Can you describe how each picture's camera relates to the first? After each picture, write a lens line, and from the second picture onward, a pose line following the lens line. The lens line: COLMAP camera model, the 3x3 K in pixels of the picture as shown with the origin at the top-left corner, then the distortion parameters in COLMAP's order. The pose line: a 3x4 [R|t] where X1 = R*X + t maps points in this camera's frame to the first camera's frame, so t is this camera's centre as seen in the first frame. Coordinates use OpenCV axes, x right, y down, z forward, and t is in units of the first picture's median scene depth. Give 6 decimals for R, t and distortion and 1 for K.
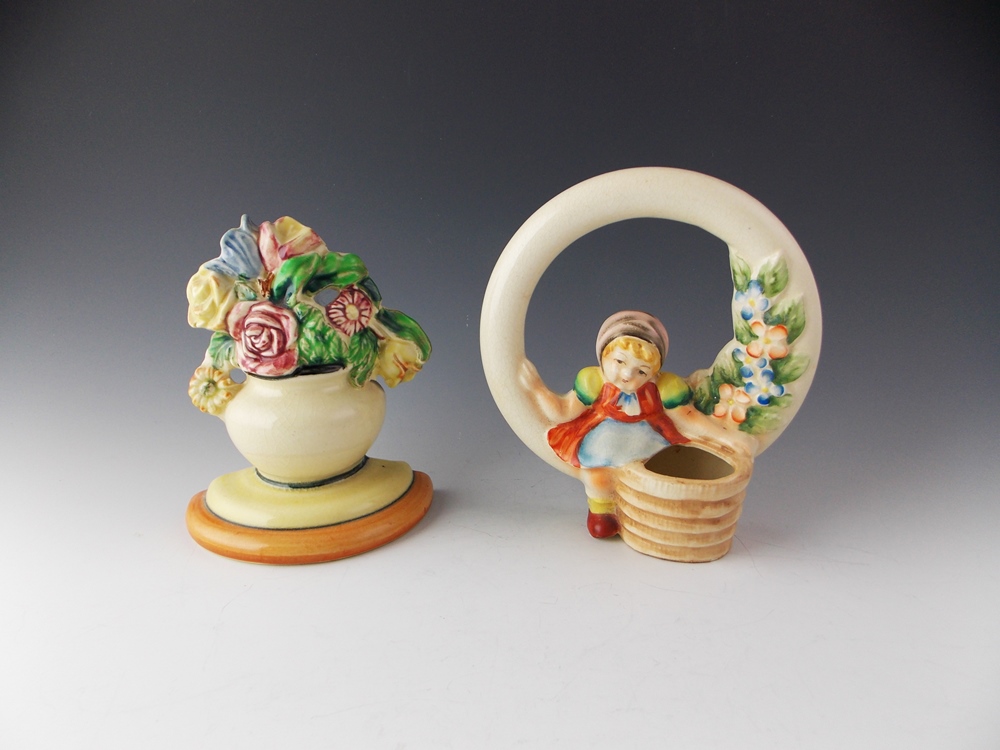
lens RADIAL K [[725.6, 0, 500.0], [0, 725.6, 375.0], [0, 0, 1]] dist [0.028801, -0.000287]
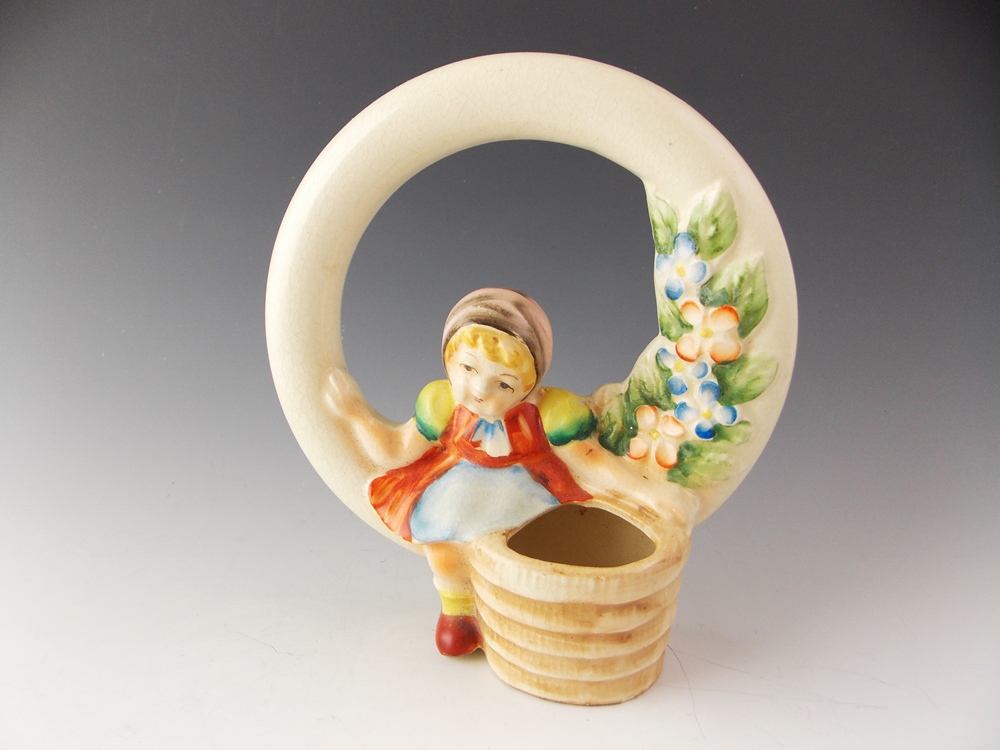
lens RADIAL K [[725.6, 0, 500.0], [0, 725.6, 375.0], [0, 0, 1]] dist [0.028801, -0.000287]
pose [[0.999969, -0.000526, -0.007895, 0.206284], [0.000064, 0.998292, -0.058423, 0.024317], [0.007913, 0.058420, 0.998261, 0.410095]]
